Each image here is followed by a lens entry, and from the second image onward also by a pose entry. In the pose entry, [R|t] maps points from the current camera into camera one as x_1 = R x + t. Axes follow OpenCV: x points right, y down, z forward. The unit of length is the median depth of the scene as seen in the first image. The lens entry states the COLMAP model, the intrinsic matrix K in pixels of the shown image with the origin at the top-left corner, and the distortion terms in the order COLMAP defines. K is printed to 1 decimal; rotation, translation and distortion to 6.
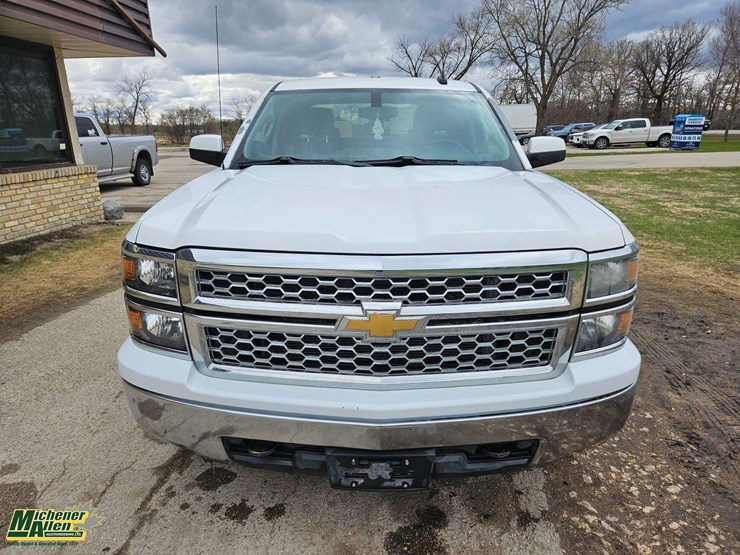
lens RADIAL K [[495.3, 0, 370.7], [0, 495.3, 284.5], [0, 0, 1]] dist [0.060369, -0.049712]
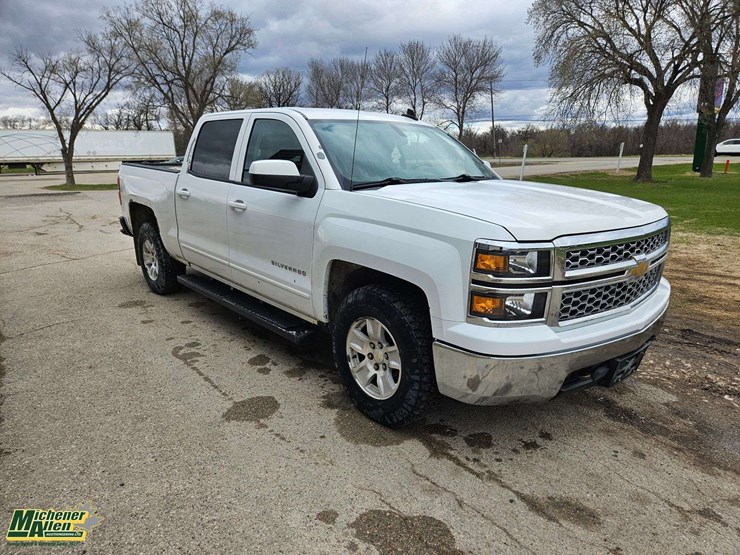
lens RADIAL K [[495.3, 0, 374.2], [0, 495.3, 278.8], [0, 0, 1]] dist [0.060369, -0.049712]
pose [[0.751230, -0.157515, 0.640970, -1.228770], [0.195989, 0.980542, 0.011260, -0.056125], [-0.630271, 0.117164, 0.767483, 0.199506]]
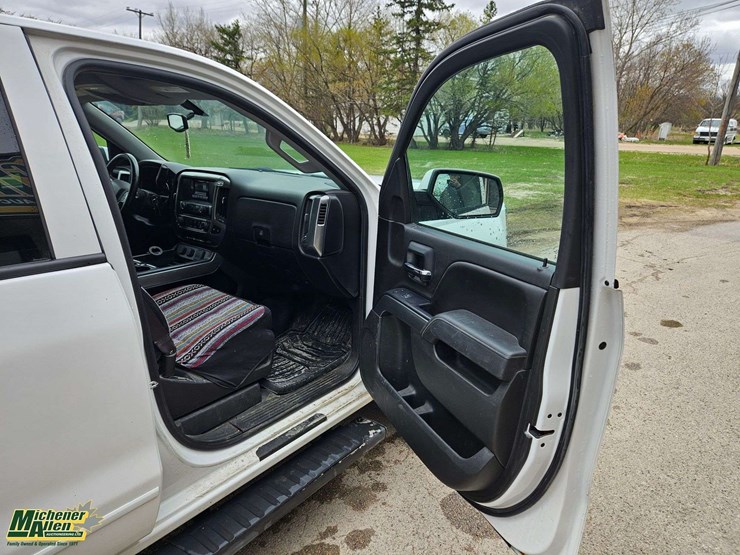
lens RADIAL K [[495.3, 0, 371.4], [0, 495.3, 288.1], [0, 0, 1]] dist [0.060369, -0.049712]
pose [[-0.782499, -0.204697, 0.588043, -0.975188], [0.175979, 0.833207, 0.524211, -0.683529], [-0.597266, 0.513678, -0.615961, 2.021223]]
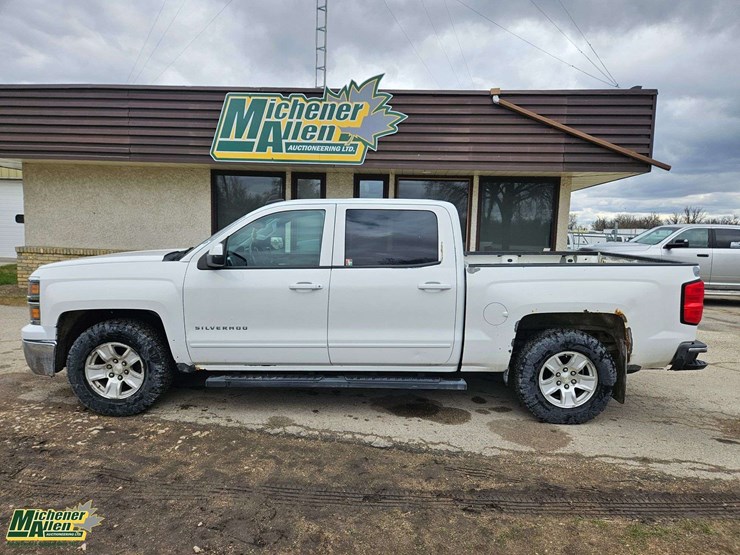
lens RADIAL K [[495.3, 0, 372.3], [0, 495.3, 282.3], [0, 0, 1]] dist [0.060369, -0.049712]
pose [[-0.000692, 0.115619, -0.993293, 2.286711], [-0.325608, 0.939138, 0.109543, -0.667300], [0.945504, 0.323500, 0.036997, 1.938210]]
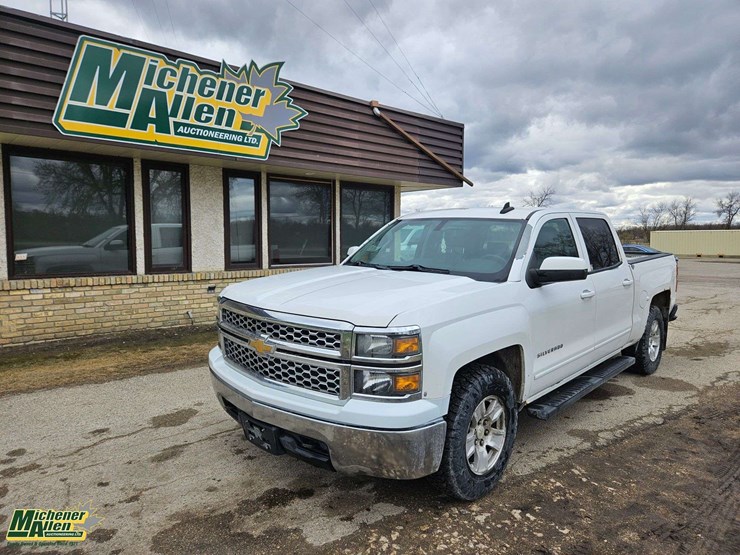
lens RADIAL K [[495.3, 0, 373.8], [0, 495.3, 272.1], [0, 0, 1]] dist [0.060369, -0.049712]
pose [[0.727665, 0.065381, -0.682810, 1.162800], [-0.218045, 0.965862, -0.139884, -0.015157], [0.650354, 0.250671, 0.717080, -0.111679]]
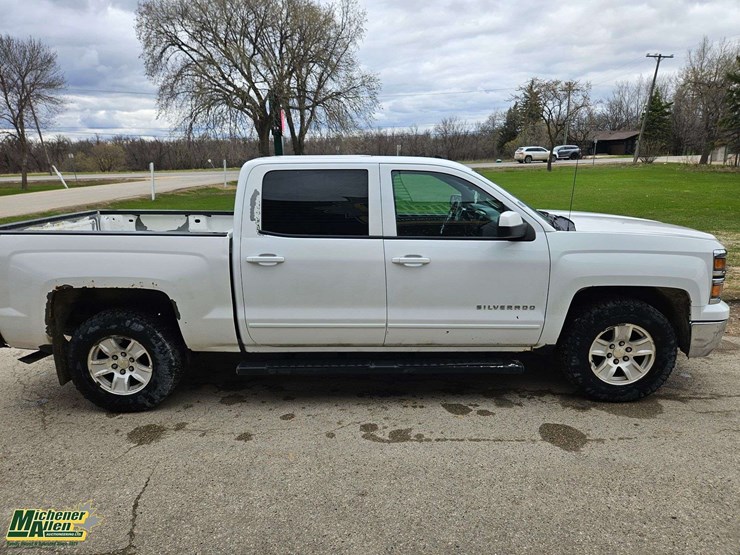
lens RADIAL K [[495.3, 0, 371.3], [0, 495.3, 272.0], [0, 0, 1]] dist [0.060369, -0.049712]
pose [[0.012706, -0.215378, 0.976448, -2.038145], [0.323065, 0.925038, 0.199835, -0.705855], [-0.946291, 0.312917, 0.081335, 1.777212]]
